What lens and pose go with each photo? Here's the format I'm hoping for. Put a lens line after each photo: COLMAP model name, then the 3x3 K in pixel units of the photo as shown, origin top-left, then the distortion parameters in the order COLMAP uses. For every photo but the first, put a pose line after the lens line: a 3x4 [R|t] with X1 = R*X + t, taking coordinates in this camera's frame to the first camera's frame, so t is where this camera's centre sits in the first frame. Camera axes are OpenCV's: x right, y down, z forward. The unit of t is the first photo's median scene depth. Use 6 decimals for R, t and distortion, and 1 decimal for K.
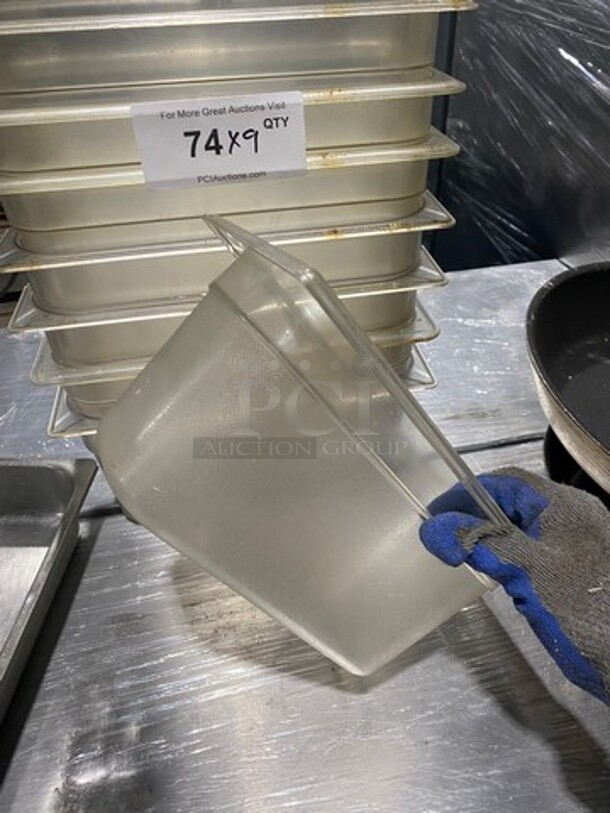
lens RADIAL K [[607.3, 0, 308.6], [0, 607.3, 415.0], [0, 0, 1]] dist [0.000999, -0.005851]
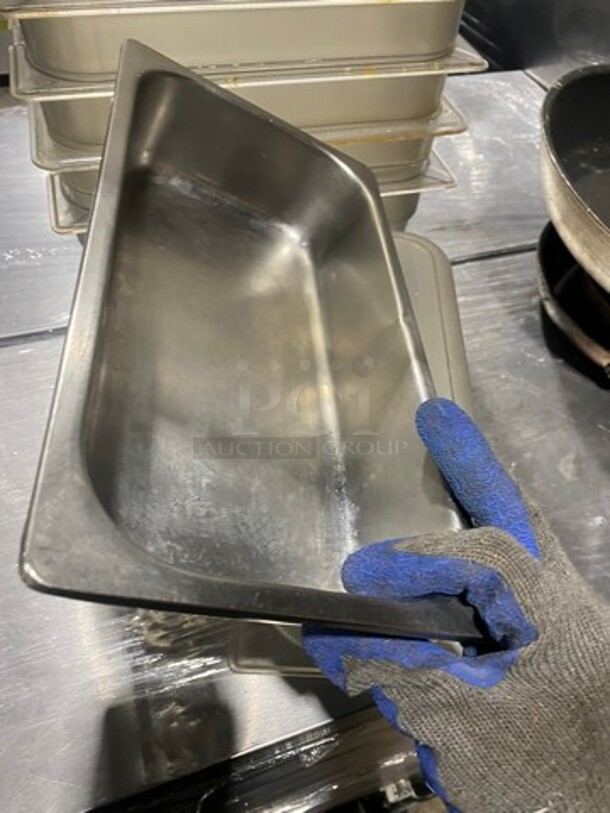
lens RADIAL K [[608.6, 0, 306.1], [0, 608.6, 395.6], [0, 0, 1]] dist [-0.005627, -0.002459]
pose [[0.987825, -0.026621, 0.153273, -0.206939], [-0.009140, 0.973616, 0.228009, 0.066300], [-0.155299, -0.226634, 0.961519, 0.017808]]
